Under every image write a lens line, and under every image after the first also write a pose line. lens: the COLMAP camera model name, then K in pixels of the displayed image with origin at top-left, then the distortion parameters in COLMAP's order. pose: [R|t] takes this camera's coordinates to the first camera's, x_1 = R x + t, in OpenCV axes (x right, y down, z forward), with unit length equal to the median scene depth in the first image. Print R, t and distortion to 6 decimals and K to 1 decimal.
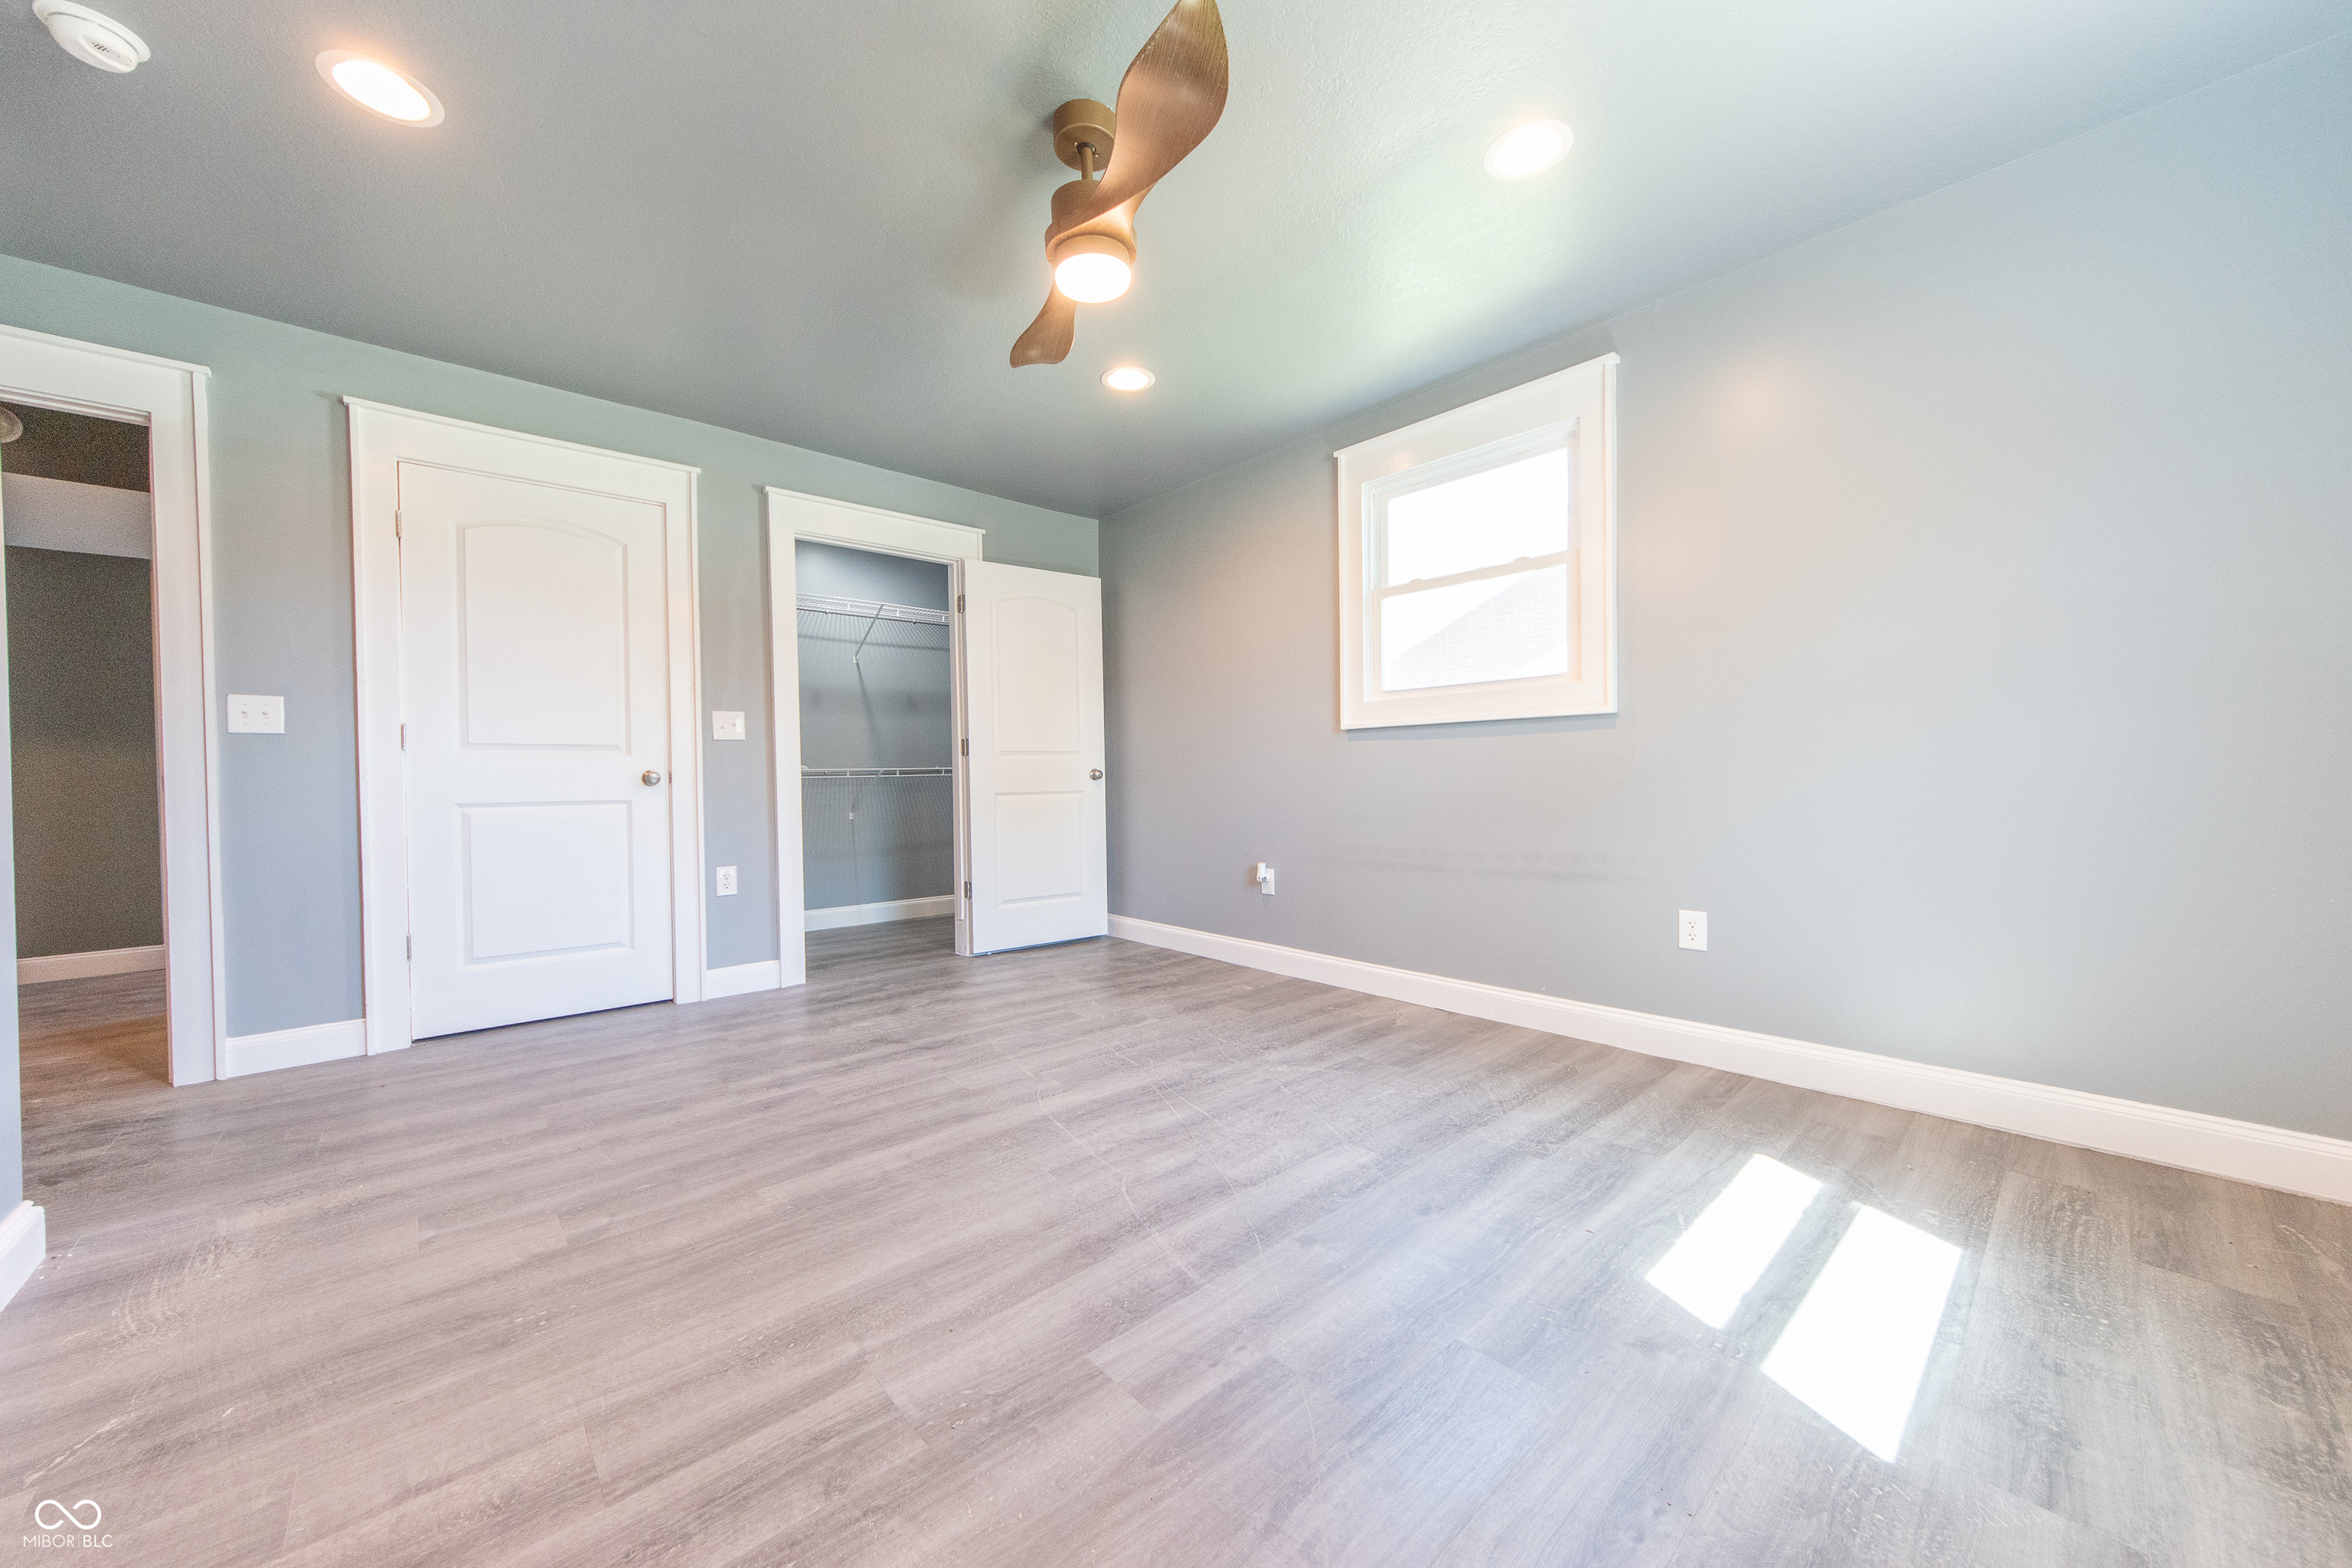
lens RADIAL K [[844.7, 0, 1180.5], [0, 844.7, 788.7], [0, 0, 1]] dist [0.001513, -0.000381]
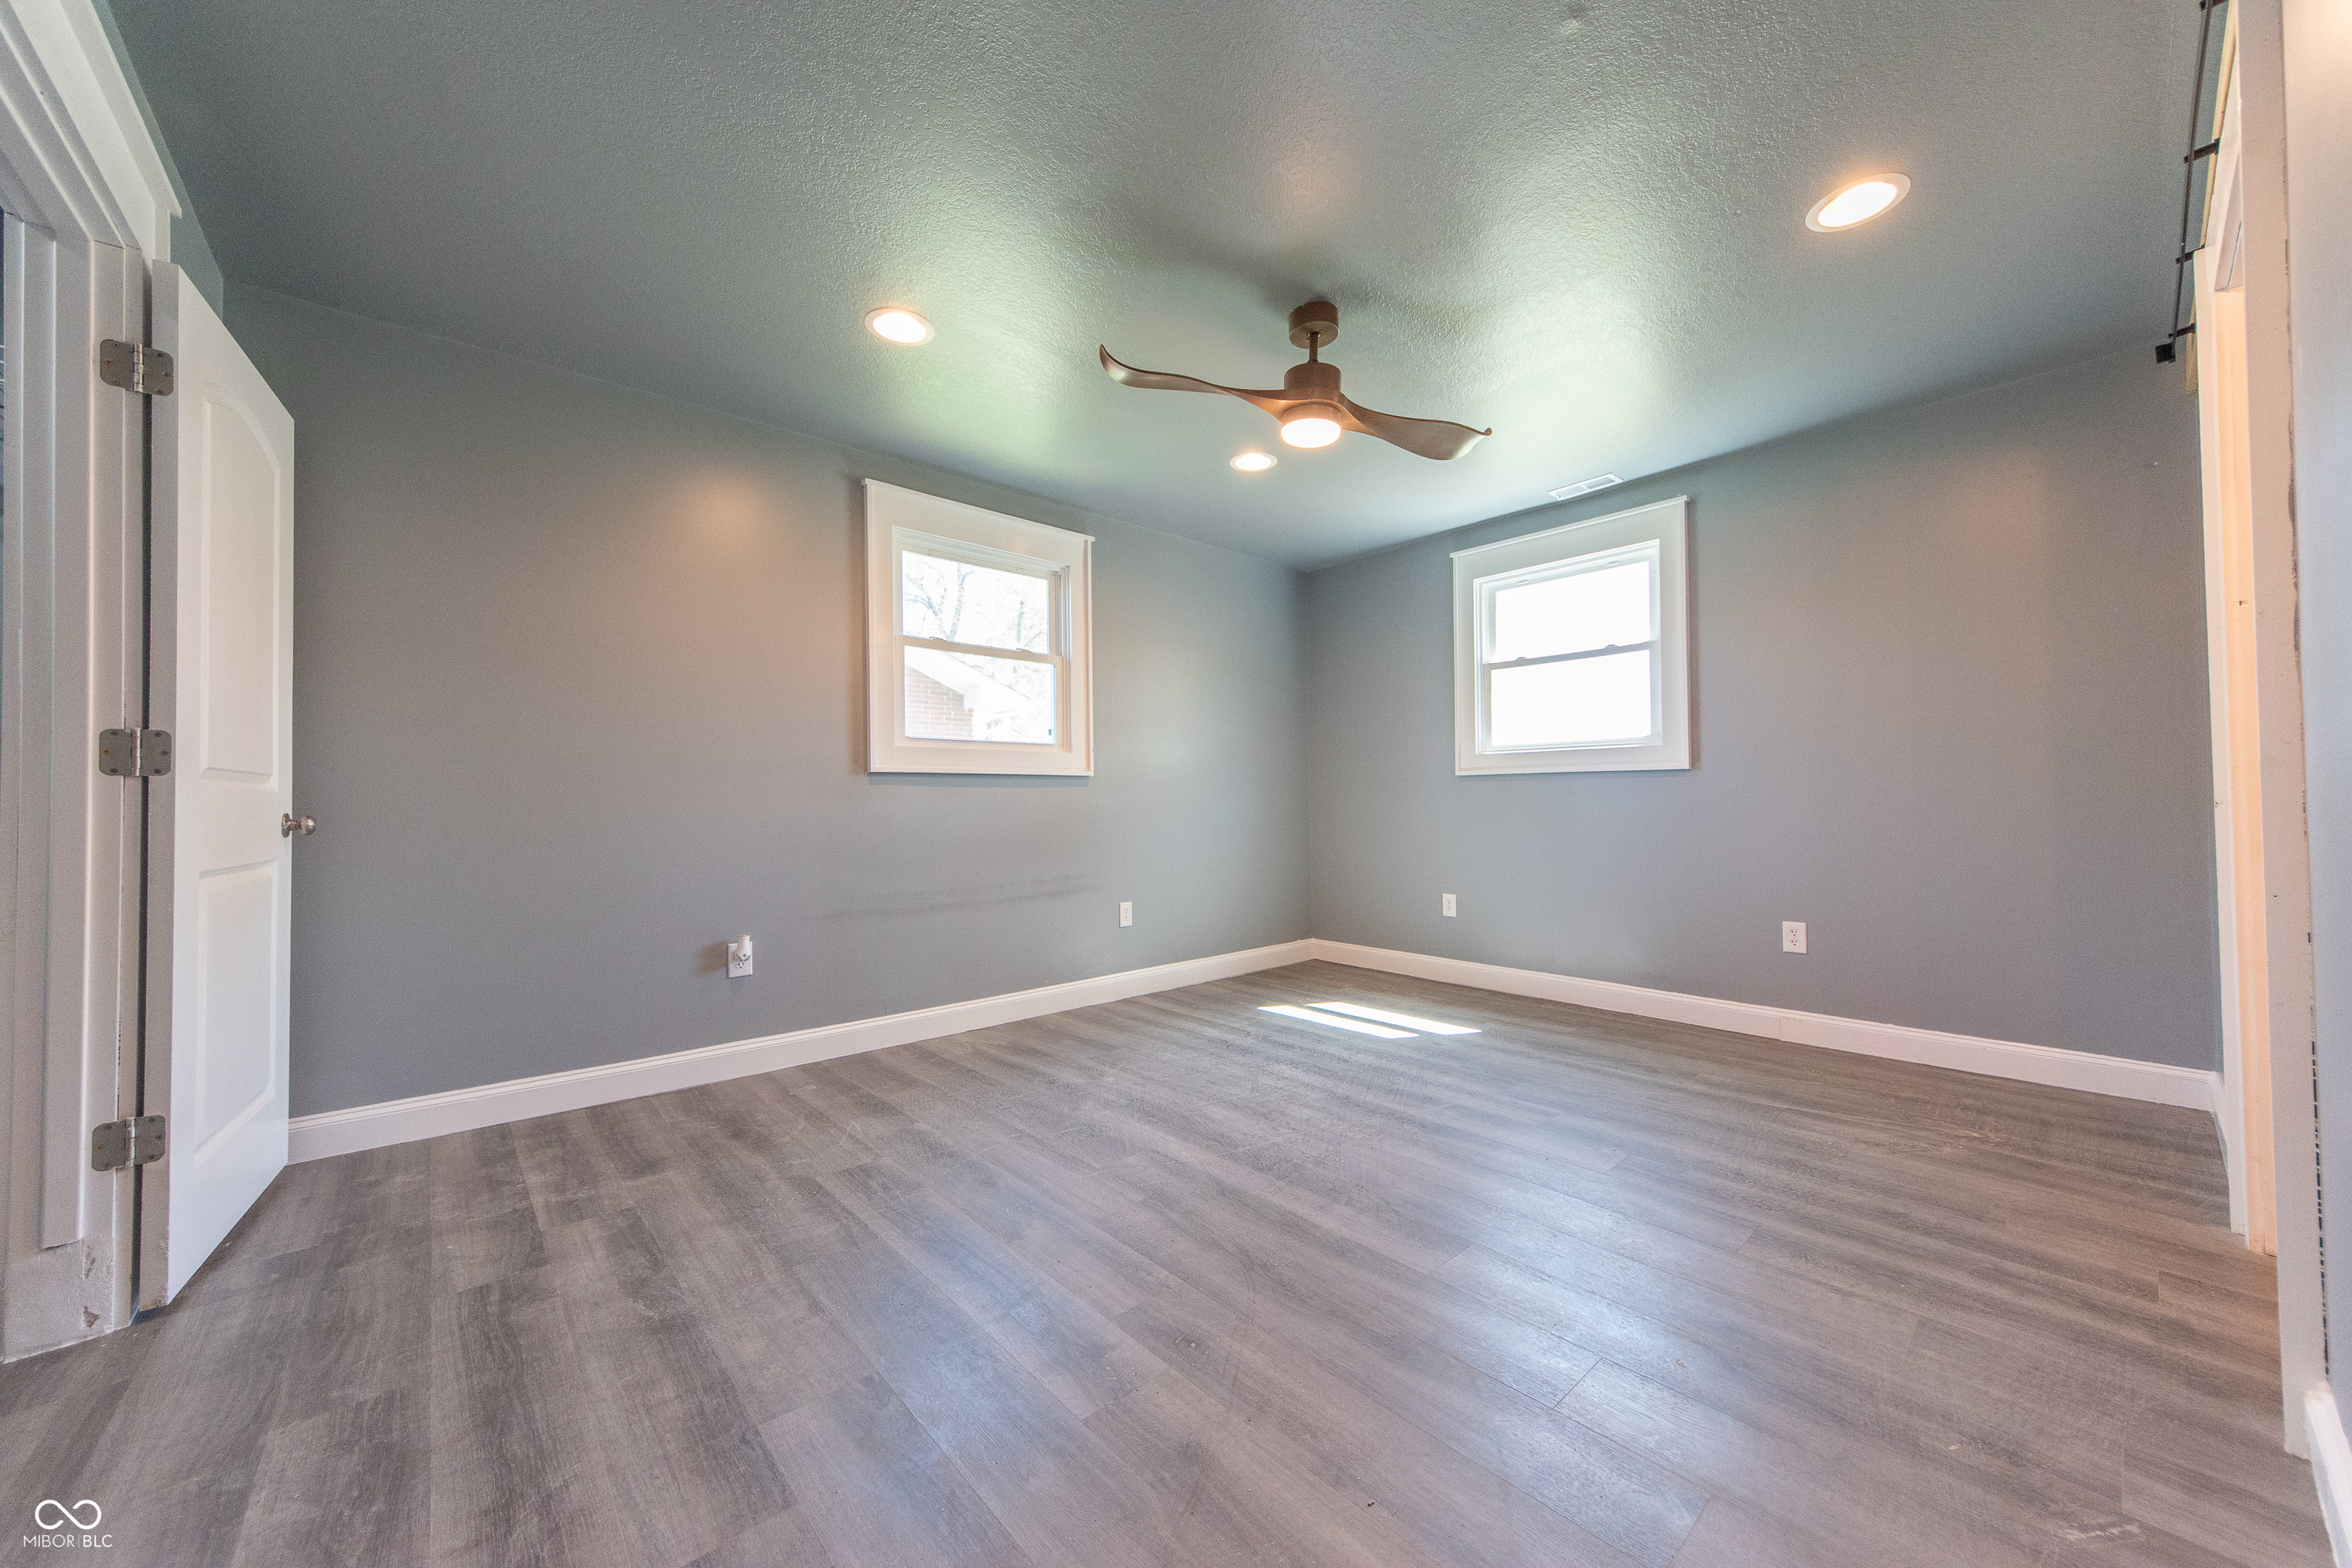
lens RADIAL K [[844.7, 0, 1180.5], [0, 844.7, 788.7], [0, 0, 1]] dist [0.001513, -0.000381]
pose [[0.015731, 0.031883, 0.999368, -0.993870], [0.029007, 0.999056, -0.032330, -0.015504], [-0.999455, 0.029497, 0.014791, 0.860350]]
